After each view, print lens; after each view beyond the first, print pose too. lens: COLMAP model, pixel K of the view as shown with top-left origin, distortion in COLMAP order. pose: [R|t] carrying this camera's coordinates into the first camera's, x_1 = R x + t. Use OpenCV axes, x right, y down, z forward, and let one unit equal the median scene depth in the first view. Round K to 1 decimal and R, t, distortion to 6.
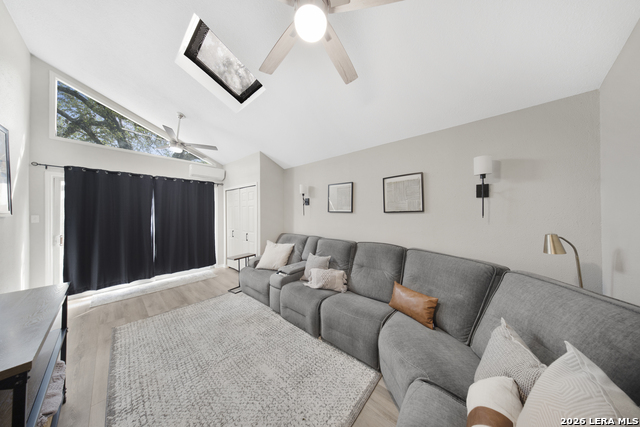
lens RADIAL K [[180.0, 0, 319.6], [0, 180.0, 210.4], [0, 0, 1]] dist [-0.004037, 0.000748]
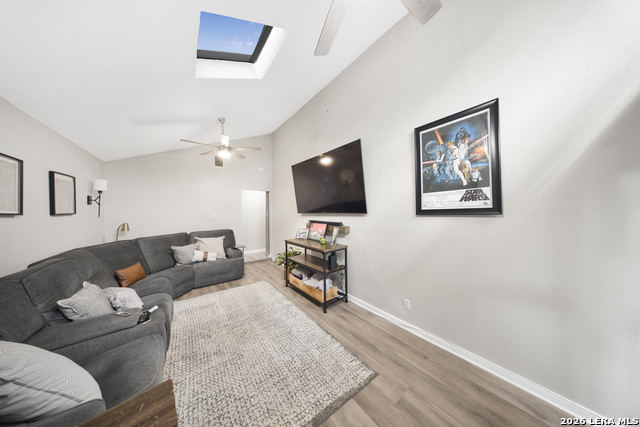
lens RADIAL K [[180.0, 0, 320.4], [0, 180.0, 211.2], [0, 0, 1]] dist [-0.004037, 0.000748]
pose [[-0.979546, 0.011809, 0.200872, -1.179097], [0.010107, 0.999904, -0.009496, 0.018215], [-0.200965, -0.007272, -0.979571, 1.902372]]
